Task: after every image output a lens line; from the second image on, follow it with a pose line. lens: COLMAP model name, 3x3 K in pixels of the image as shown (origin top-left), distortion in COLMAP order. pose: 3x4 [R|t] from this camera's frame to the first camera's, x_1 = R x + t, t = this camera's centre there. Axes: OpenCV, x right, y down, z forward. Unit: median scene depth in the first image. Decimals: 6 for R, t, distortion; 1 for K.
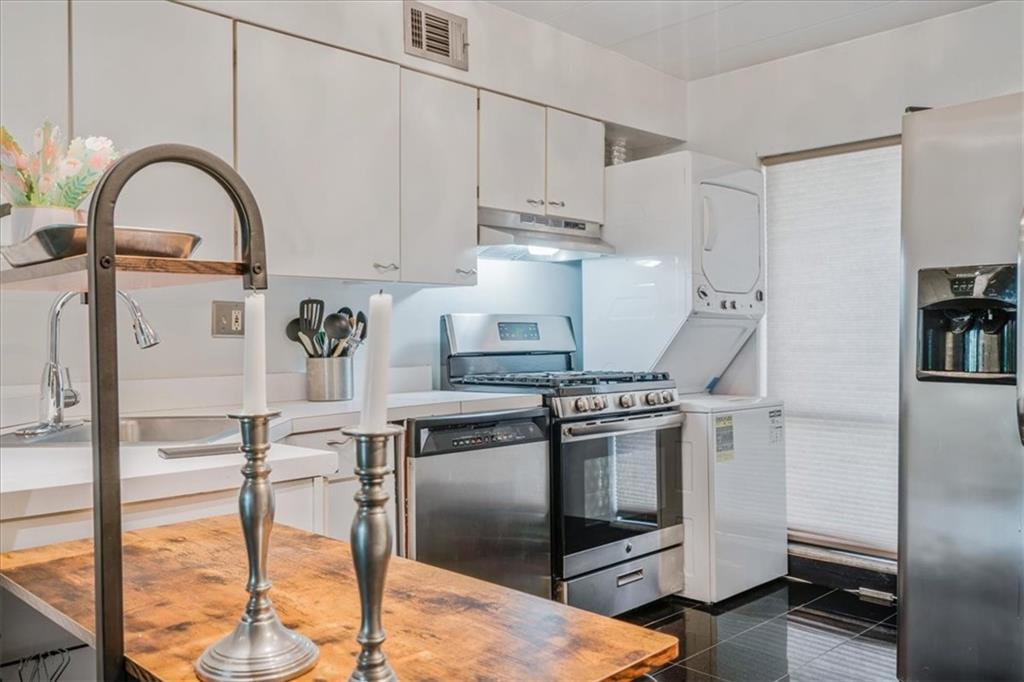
lens RADIAL K [[852.1, 0, 512.1], [0, 852.1, 341.8], [0, 0, 1]] dist [-0.011796, 0.001490]
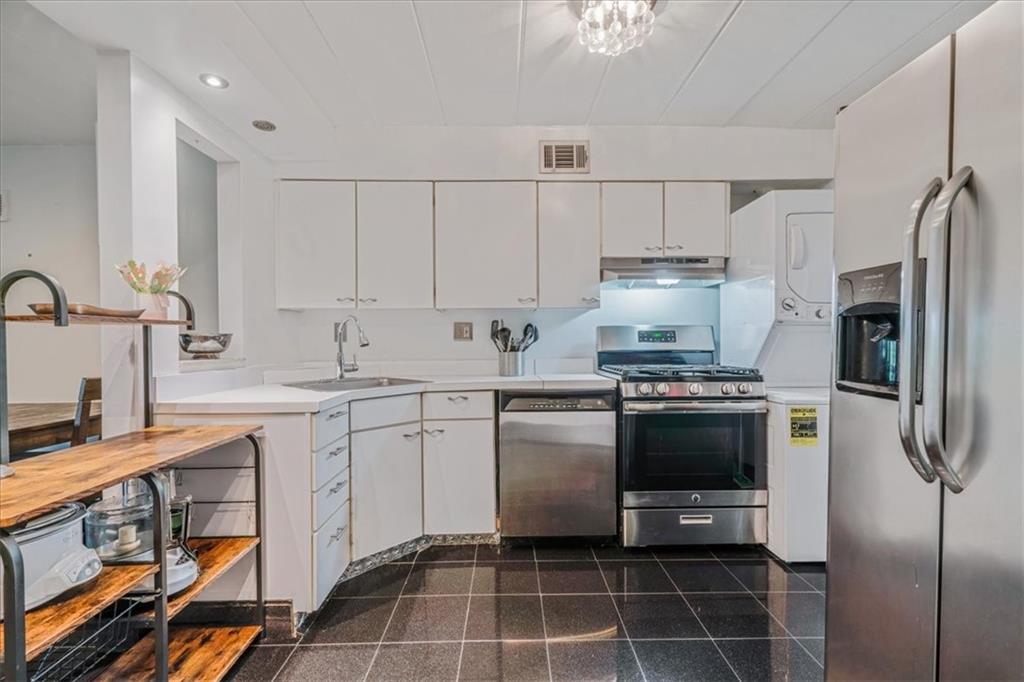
lens RADIAL K [[454.6, 0, 511.8], [0, 454.6, 344.2], [0, 0, 1]] dist [-0.011622, -0.000133]
pose [[0.712586, 0.009922, -0.701515, 0.422037], [-0.002727, 0.999932, 0.011373, -0.008179], [0.701579, -0.006191, 0.712564, 0.281602]]
